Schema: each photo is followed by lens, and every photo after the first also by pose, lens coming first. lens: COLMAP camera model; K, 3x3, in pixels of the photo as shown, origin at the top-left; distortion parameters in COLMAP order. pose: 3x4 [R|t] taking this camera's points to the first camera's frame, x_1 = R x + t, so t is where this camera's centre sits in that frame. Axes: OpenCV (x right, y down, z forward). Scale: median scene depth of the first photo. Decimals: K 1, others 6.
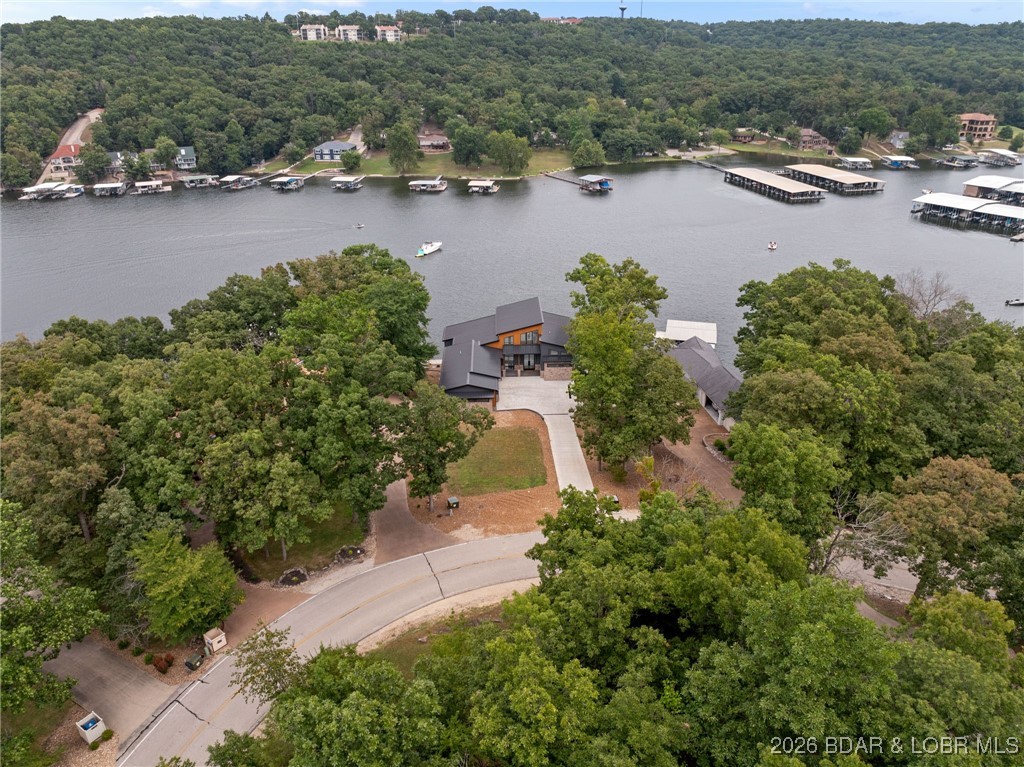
lens RADIAL K [[724.4, 0, 512.0], [0, 724.4, 383.5], [0, 0, 1]] dist [-0.044245, 0.000363]
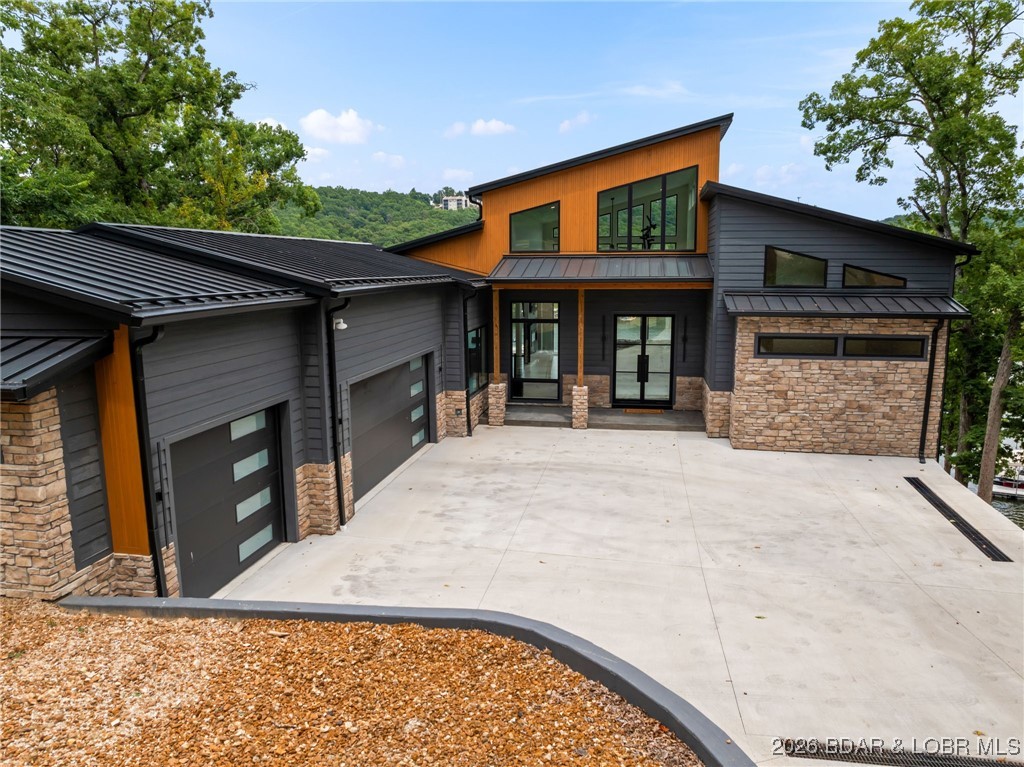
lens RADIAL K [[724.4, 0, 512.0], [0, 724.4, 383.5], [0, 0, 1]] dist [-0.044245, 0.000363]
pose [[0.979507, 0.031342, -0.198956, 0.028001], [-0.084691, 0.960336, -0.265673, 0.026677], [0.182738, 0.277079, 0.943310, 0.828435]]
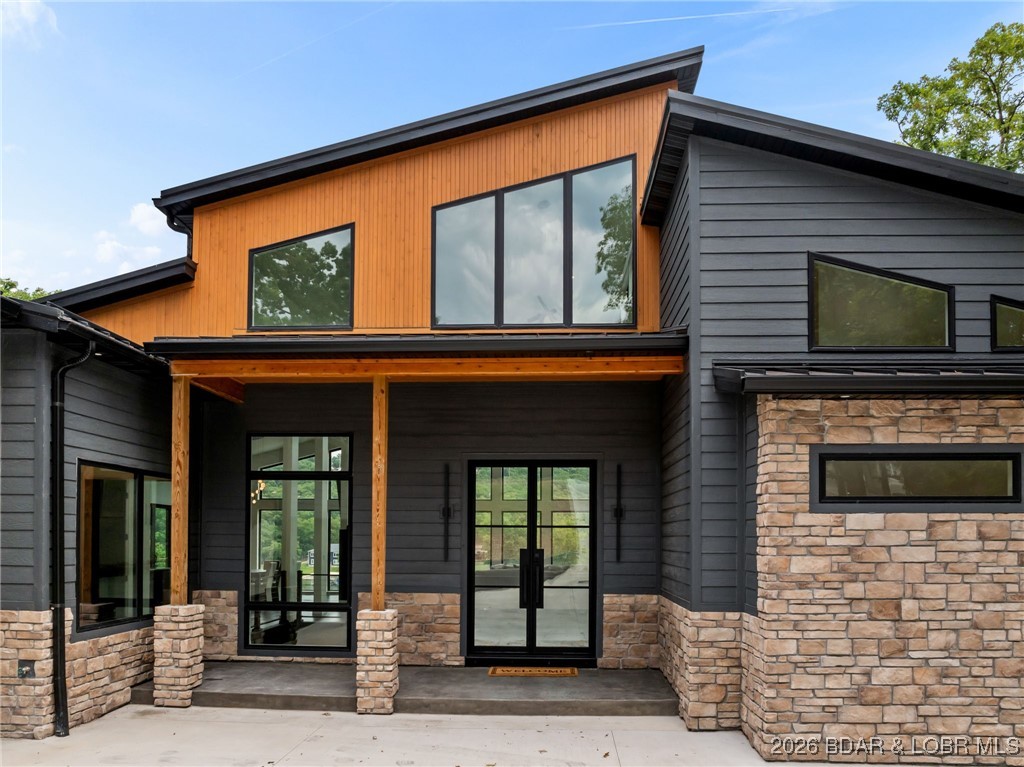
lens RADIAL K [[783.1, 0, 516.3], [0, 783.1, 515.5], [0, 0, 1]] dist [-0.053091, 0.002155]
pose [[0.997383, 0.008618, -0.071779, 0.028664], [-0.040031, 0.892599, -0.449070, 0.006303], [0.060200, 0.450768, 0.890609, 0.920865]]
